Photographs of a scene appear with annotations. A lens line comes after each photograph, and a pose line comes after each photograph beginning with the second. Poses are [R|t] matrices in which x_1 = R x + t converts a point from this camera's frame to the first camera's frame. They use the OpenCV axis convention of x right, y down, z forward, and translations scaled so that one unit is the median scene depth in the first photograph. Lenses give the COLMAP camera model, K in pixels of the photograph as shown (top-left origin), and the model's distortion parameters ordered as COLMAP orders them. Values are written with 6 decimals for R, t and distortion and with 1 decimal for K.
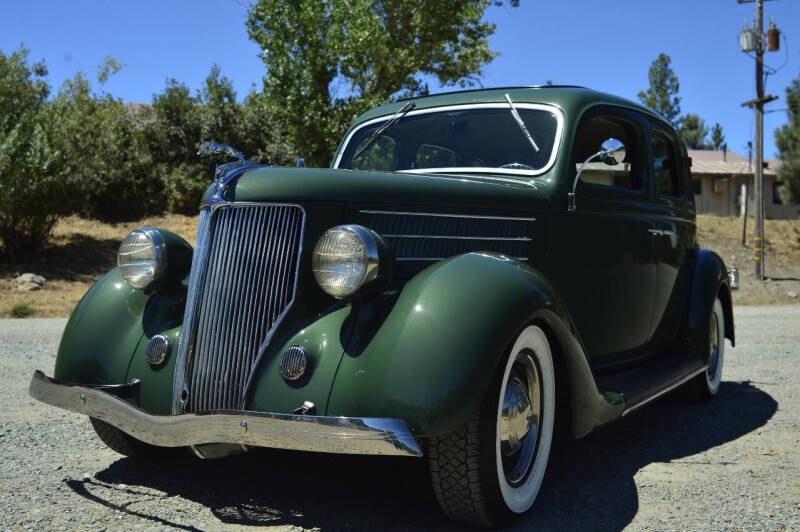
lens RADIAL K [[896.0, 0, 400.0], [0, 896.0, 266.0], [0, 0, 1]] dist [-0.018839, 0.009381]
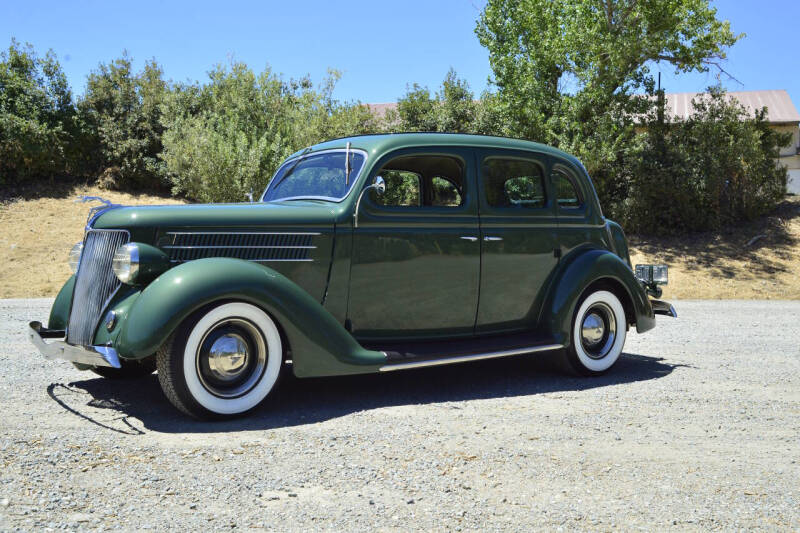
lens RADIAL K [[896.0, 0, 400.0], [0, 896.0, 266.5], [0, 0, 1]] dist [-0.018839, 0.009381]
pose [[0.938114, 0.007930, -0.346237, 0.122147], [-0.001399, 0.999816, 0.019108, -0.003715], [0.346325, -0.017441, 0.937953, -0.057499]]
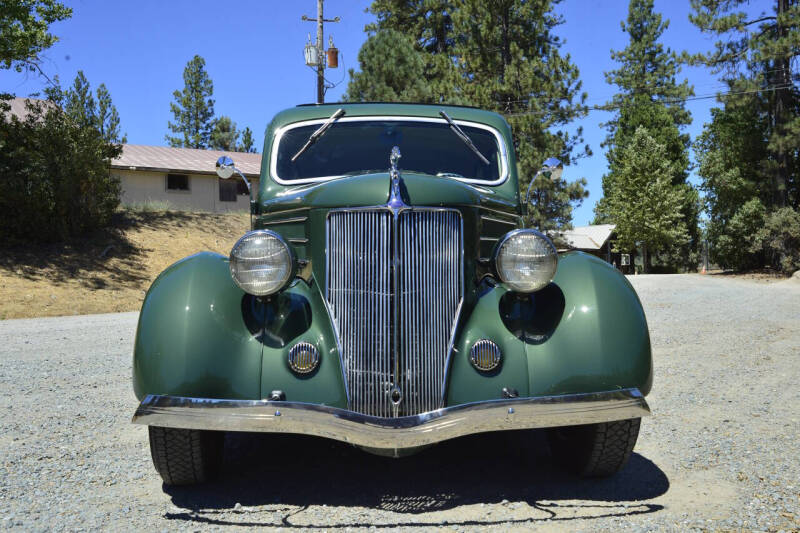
lens RADIAL K [[896.0, 0, 400.0], [0, 896.0, 266.5], [0, 0, 1]] dist [-0.018839, 0.009381]
pose [[0.847681, -0.012610, 0.530357, -0.092066], [0.010634, 0.999920, 0.006779, -0.001053], [-0.530400, -0.000107, 0.847747, 0.014668]]
